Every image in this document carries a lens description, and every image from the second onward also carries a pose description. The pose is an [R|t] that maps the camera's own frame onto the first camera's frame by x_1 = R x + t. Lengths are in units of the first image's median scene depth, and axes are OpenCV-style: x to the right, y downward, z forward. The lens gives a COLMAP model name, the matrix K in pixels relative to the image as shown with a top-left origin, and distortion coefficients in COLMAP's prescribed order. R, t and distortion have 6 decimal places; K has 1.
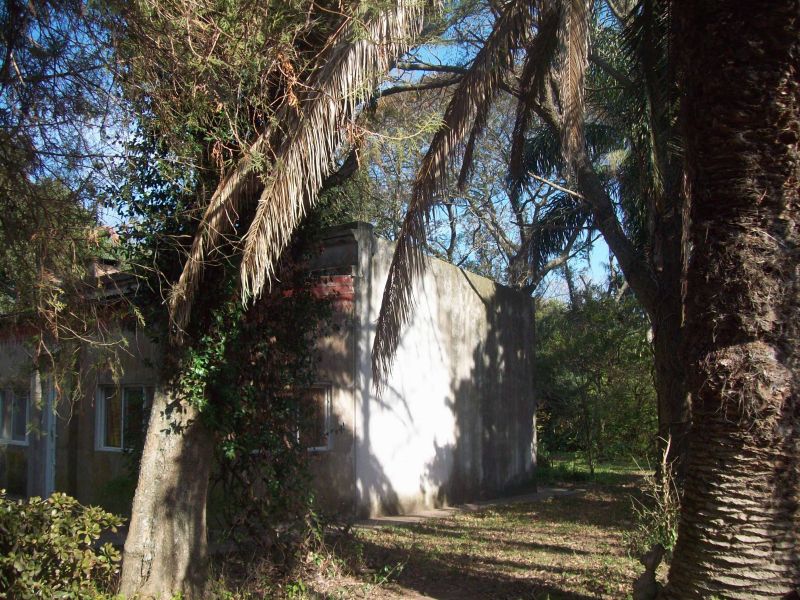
lens RADIAL K [[856.9, 0, 411.6], [0, 856.9, 301.9], [0, 0, 1]] dist [-0.178536, 0.120133]
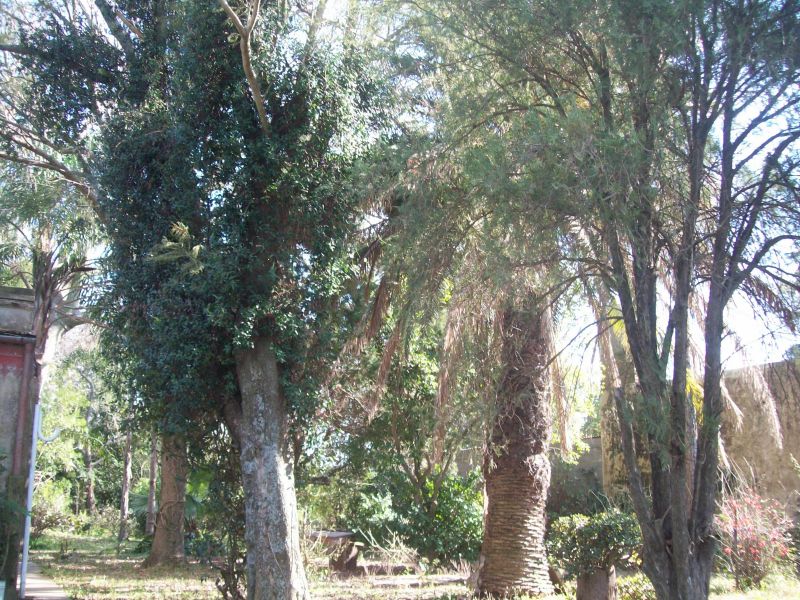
lens RADIAL K [[856.9, 0, 411.6], [0, 856.9, 301.9], [0, 0, 1]] dist [-0.178536, 0.120133]
pose [[0.376027, 0.229390, 0.897766, -1.383778], [-0.119922, 0.972772, -0.198326, 0.109669], [-0.918816, -0.033086, 0.393297, 0.354939]]
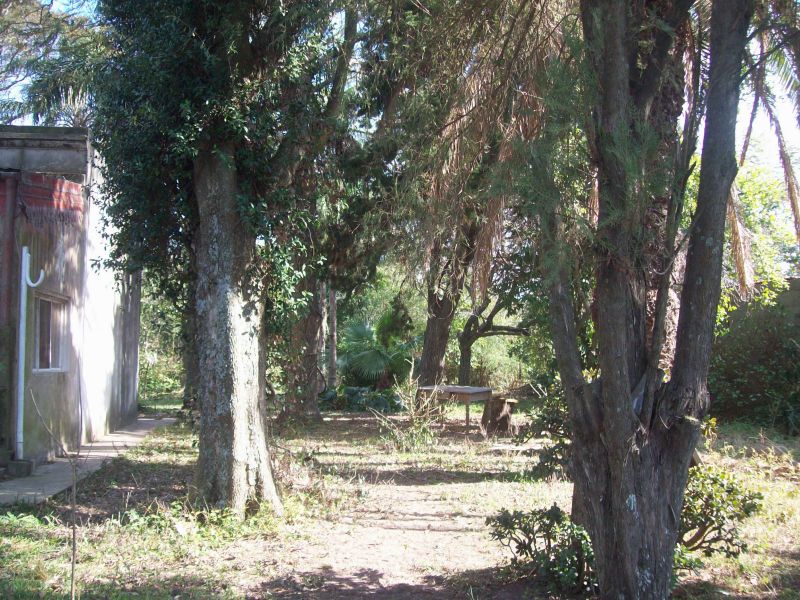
lens RADIAL K [[856.9, 0, 411.6], [0, 856.9, 301.9], [0, 0, 1]] dist [-0.178536, 0.120133]
pose [[0.660725, 0.064506, 0.747851, -0.882551], [-0.104912, 0.994457, 0.006913, 0.090093], [-0.743260, -0.083026, 0.663830, 0.222444]]
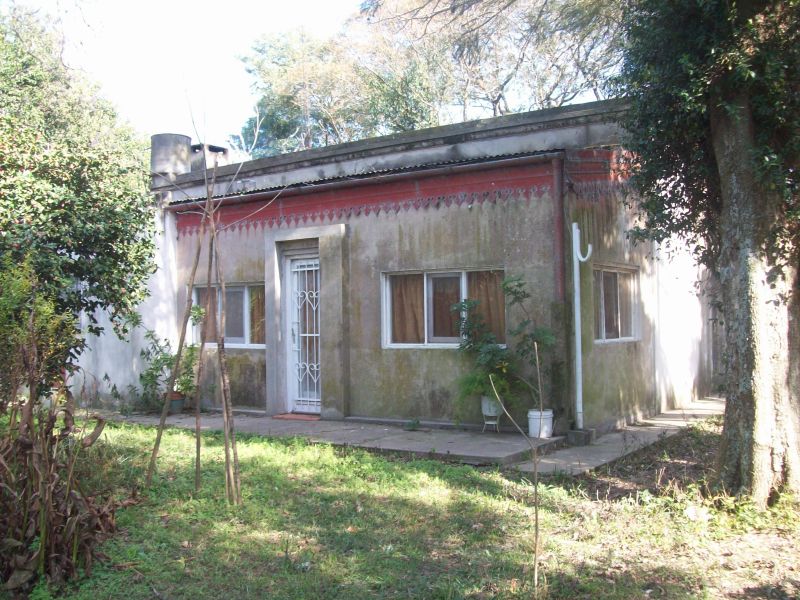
lens RADIAL K [[856.9, 0, 411.6], [0, 856.9, 301.9], [0, 0, 1]] dist [-0.178536, 0.120133]
pose [[0.994661, -0.009355, 0.102773, -0.735015], [-0.001056, 0.994908, 0.100777, 0.067408], [-0.103193, -0.100348, 0.989587, 0.200465]]
